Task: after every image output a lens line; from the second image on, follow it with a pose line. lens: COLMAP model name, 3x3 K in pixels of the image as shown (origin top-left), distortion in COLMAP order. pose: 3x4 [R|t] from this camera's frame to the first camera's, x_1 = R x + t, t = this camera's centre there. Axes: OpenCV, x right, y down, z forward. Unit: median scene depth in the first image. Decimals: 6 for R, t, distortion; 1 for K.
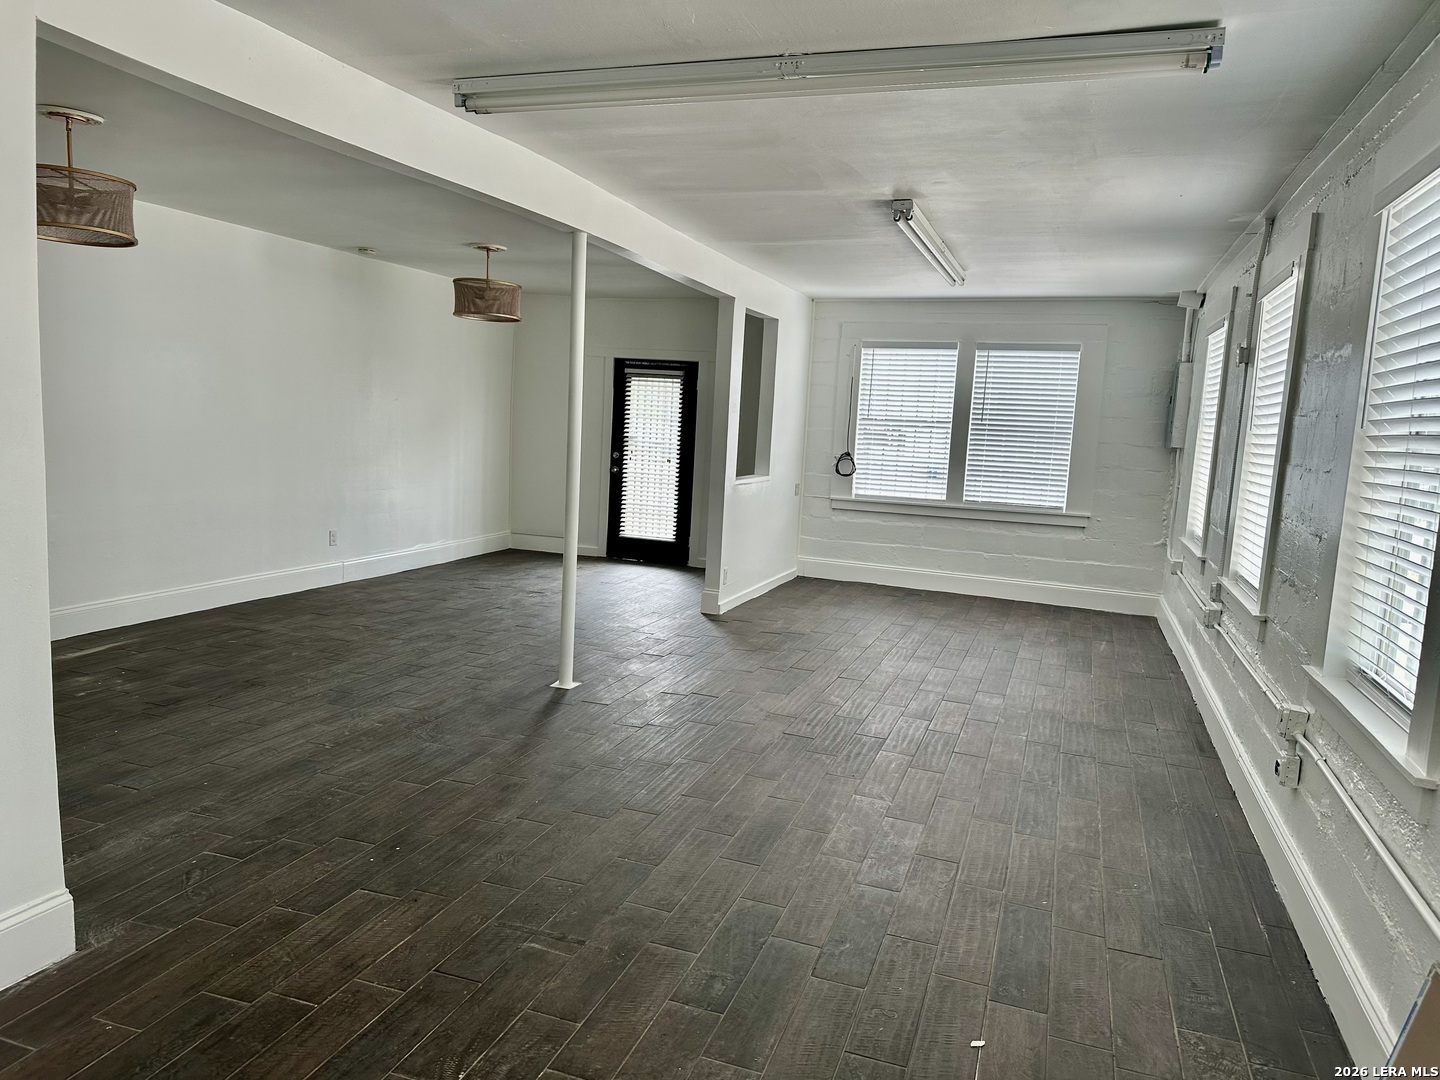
lens RADIAL K [[1002.7, 0, 727.9], [0, 1002.7, 534.2], [0, 0, 1]] dist [0.098805, -0.137324]
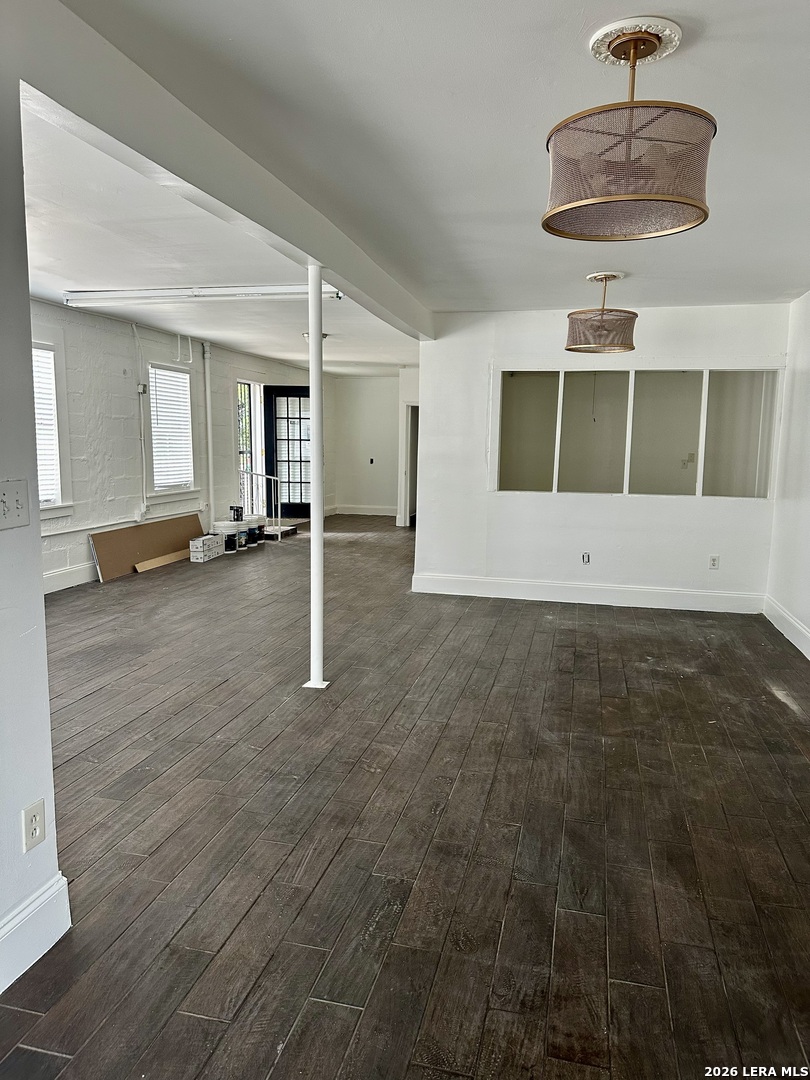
lens RADIAL K [[752.1, 0, 405.0], [0, 752.1, 540.0], [0, 0, 1]] dist [0.098805, -0.137324]
pose [[-0.993933, -0.046186, -0.099817, -0.182708], [-0.069039, 0.968479, 0.239337, -0.229339], [0.085617, 0.244776, -0.965792, 1.937431]]
